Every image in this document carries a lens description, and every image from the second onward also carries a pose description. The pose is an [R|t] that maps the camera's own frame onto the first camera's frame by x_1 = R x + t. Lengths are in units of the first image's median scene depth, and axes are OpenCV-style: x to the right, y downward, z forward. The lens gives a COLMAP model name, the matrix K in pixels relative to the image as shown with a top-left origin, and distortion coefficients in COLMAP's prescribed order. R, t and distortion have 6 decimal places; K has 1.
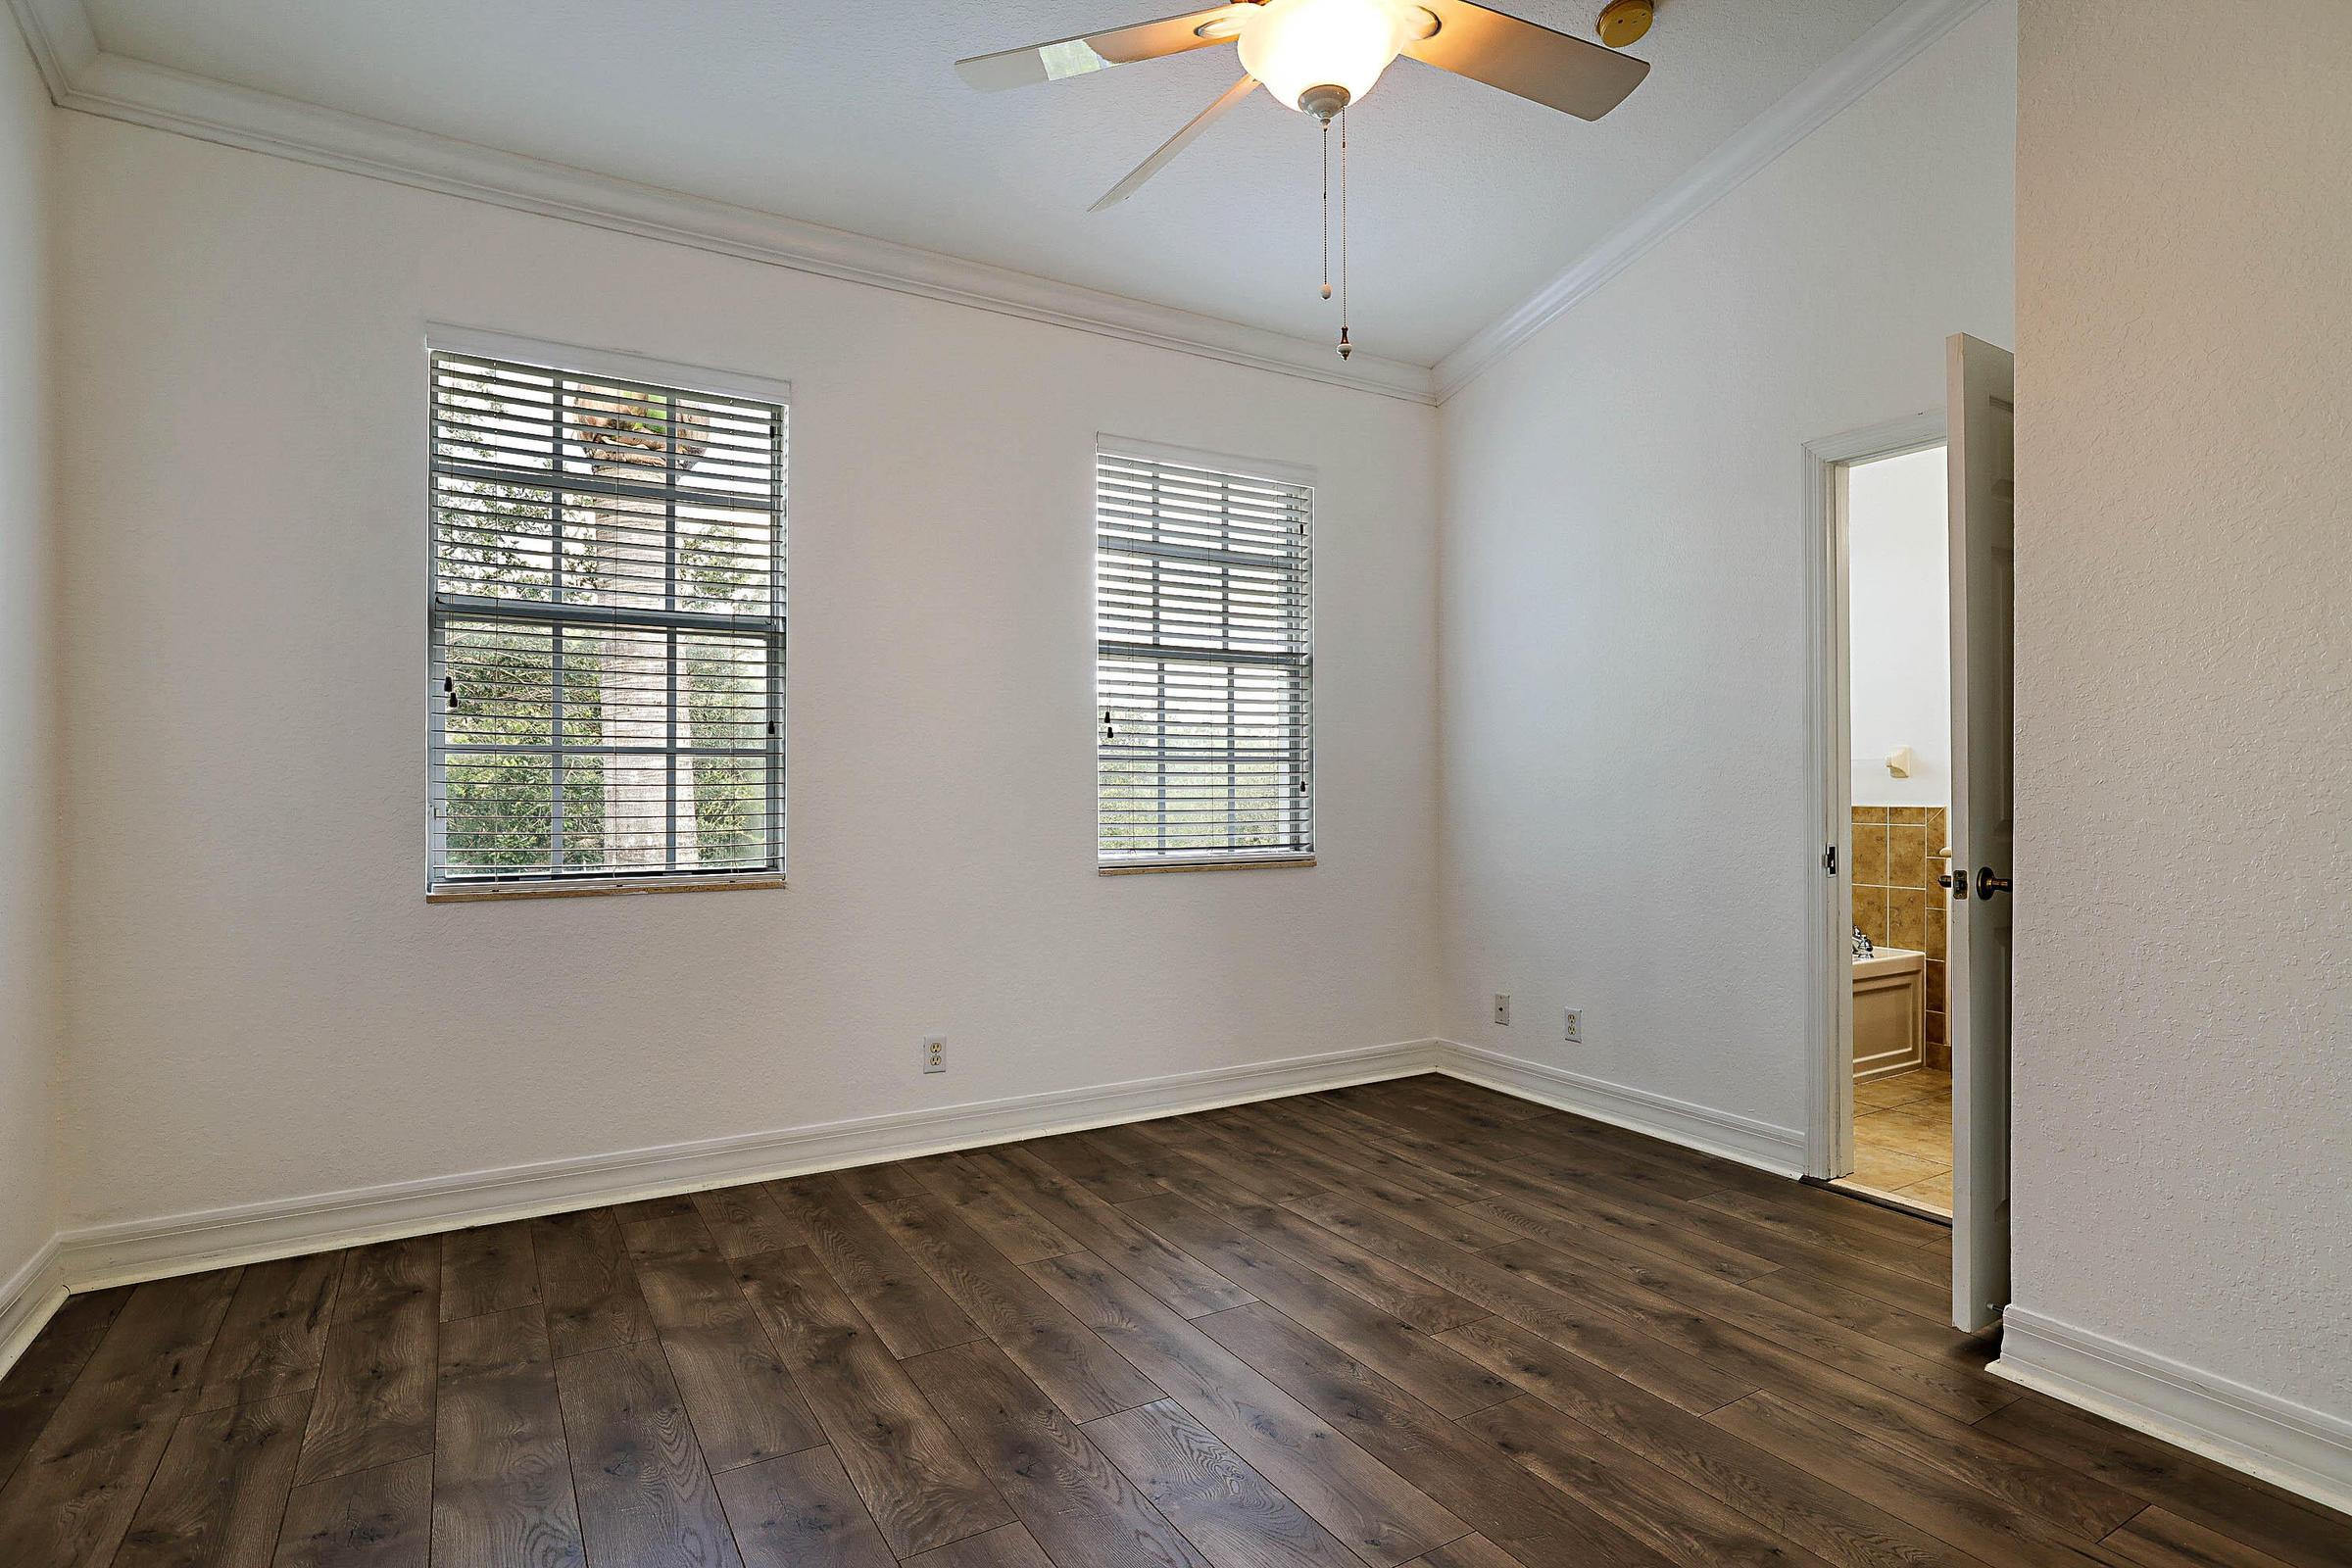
lens RADIAL K [[1243.2, 0, 1176.0], [0, 1243.2, 784.0], [0, 0, 1]] dist [-0.044479, 0.035725]
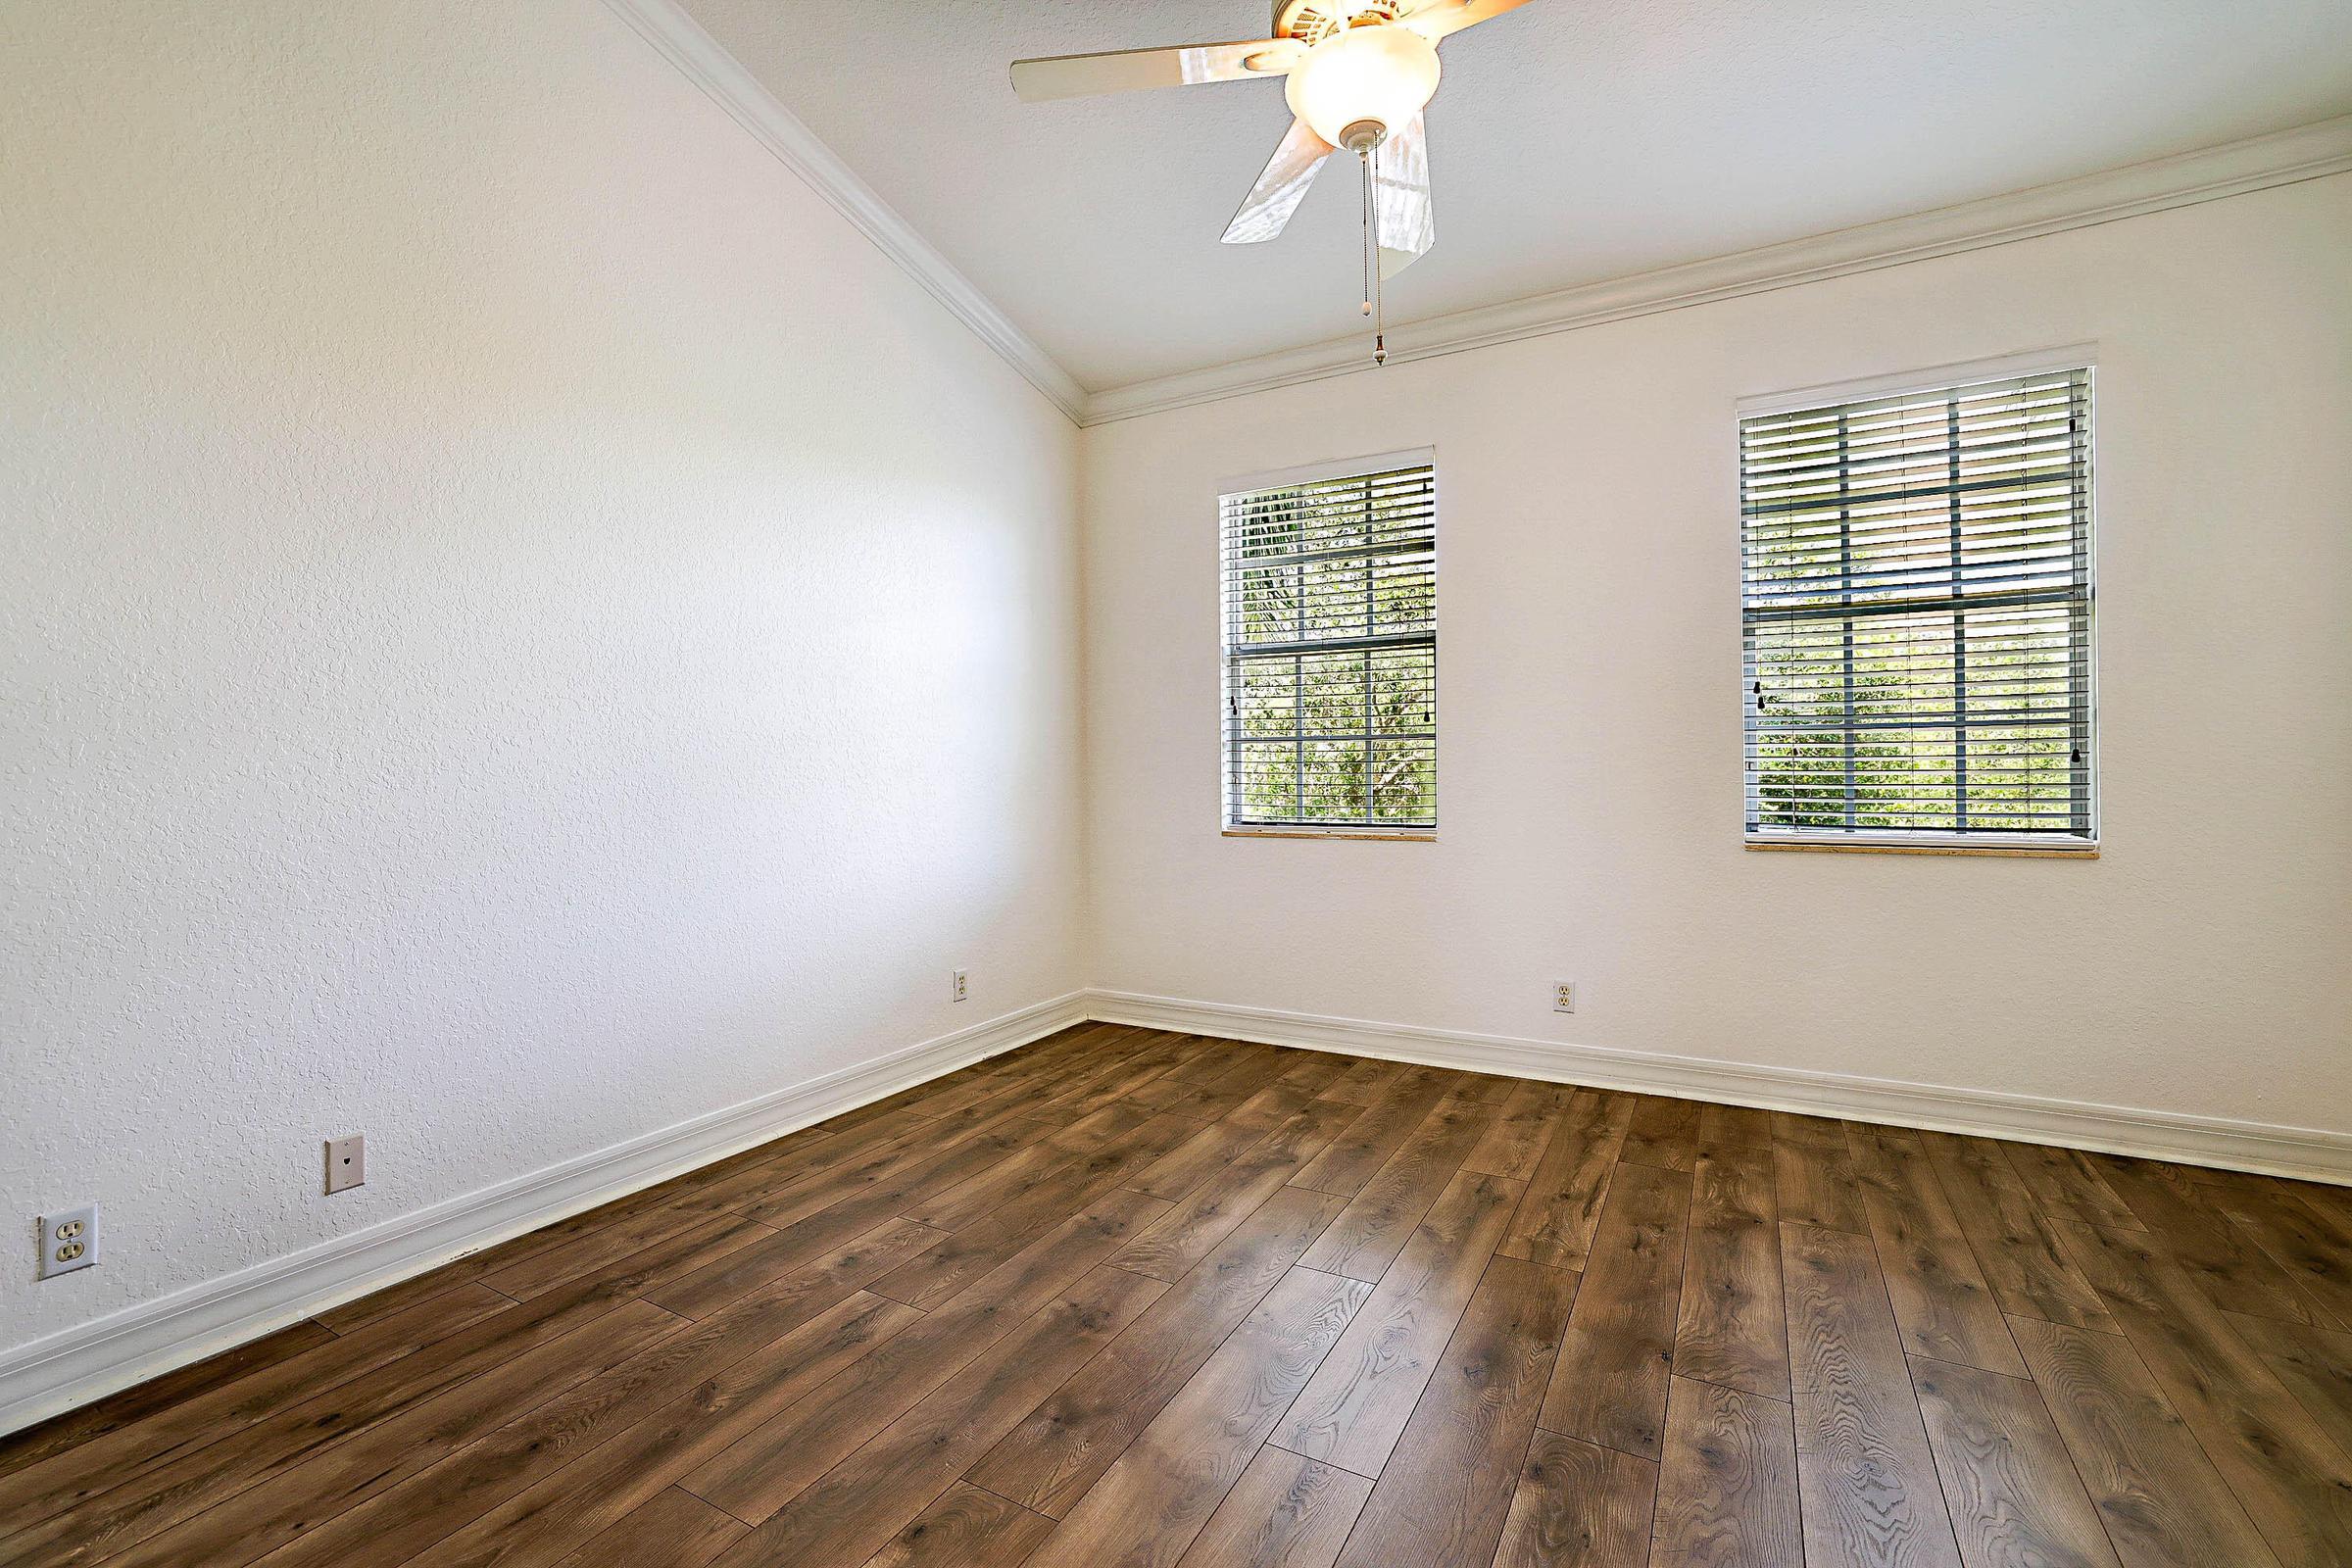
lens RADIAL K [[1067.2, 0, 1183.3], [0, 1067.2, 770.1], [0, 0, 1]] dist [-0.046394, 0.020297]
pose [[0.465021, -0.001140, -0.885299, 0.560452], [0.011868, 0.999917, 0.004946, 0.001695], [0.885220, -0.012807, 0.464996, 0.266237]]
